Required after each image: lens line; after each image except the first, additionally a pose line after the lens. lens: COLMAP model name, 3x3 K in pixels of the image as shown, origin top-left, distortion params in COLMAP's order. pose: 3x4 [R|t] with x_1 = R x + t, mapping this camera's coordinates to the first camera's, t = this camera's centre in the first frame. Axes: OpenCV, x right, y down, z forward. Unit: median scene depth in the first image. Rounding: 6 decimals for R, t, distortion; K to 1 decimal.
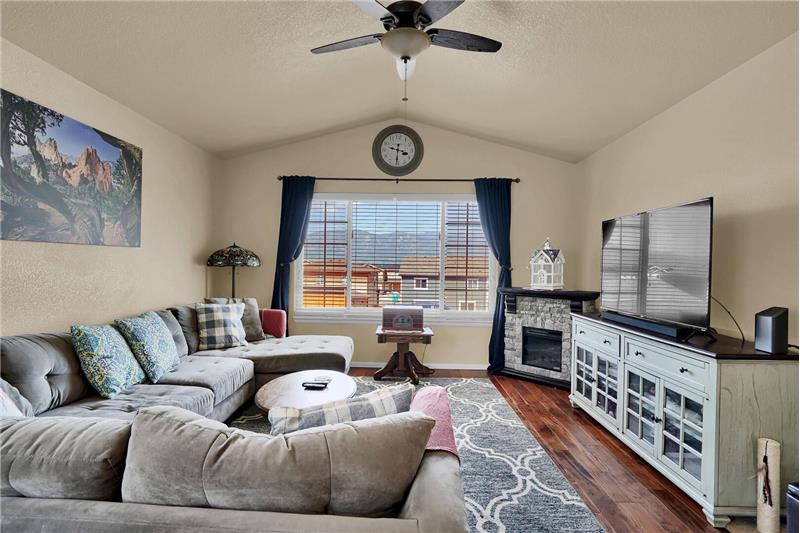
lens RADIAL K [[409.3, 0, 395.7], [0, 409.3, 269.4], [0, 0, 1]] dist [-0.039209, 0.014221]
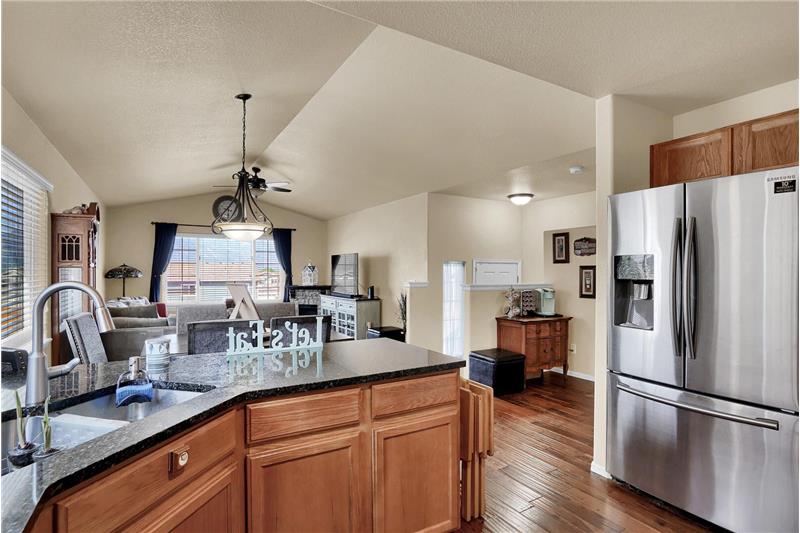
lens RADIAL K [[409.3, 0, 384.9], [0, 409.3, 270.0], [0, 0, 1]] dist [-0.039209, 0.014221]
pose [[0.862903, -0.016414, 0.505102, -0.333951], [0.021176, 0.999769, -0.003689, -0.012387], [-0.504925, 0.013879, 0.863052, -0.945681]]
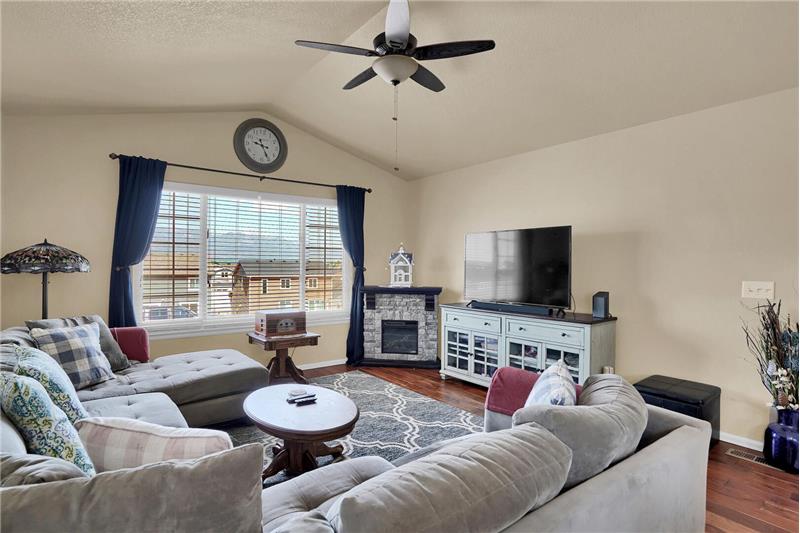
lens RADIAL K [[409.3, 0, 394.3], [0, 409.3, 267.1], [0, 0, 1]] dist [-0.039209, 0.014221]
pose [[0.780740, -0.013435, 0.624712, -0.381695], [0.011727, 0.999908, 0.006848, -0.016017], [-0.624746, 0.001980, 0.780825, 0.083985]]
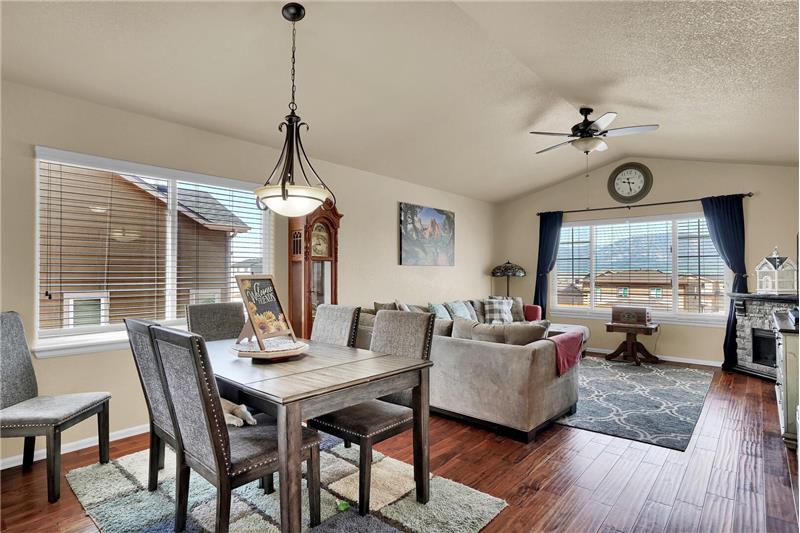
lens RADIAL K [[409.3, 0, 397.8], [0, 409.3, 269.1], [0, 0, 1]] dist [-0.039209, 0.014221]
pose [[0.766261, -0.021021, -0.642185, 0.280503], [0.002190, 0.999544, -0.030105, 0.011460], [0.642525, 0.021661, 0.765958, -0.454587]]
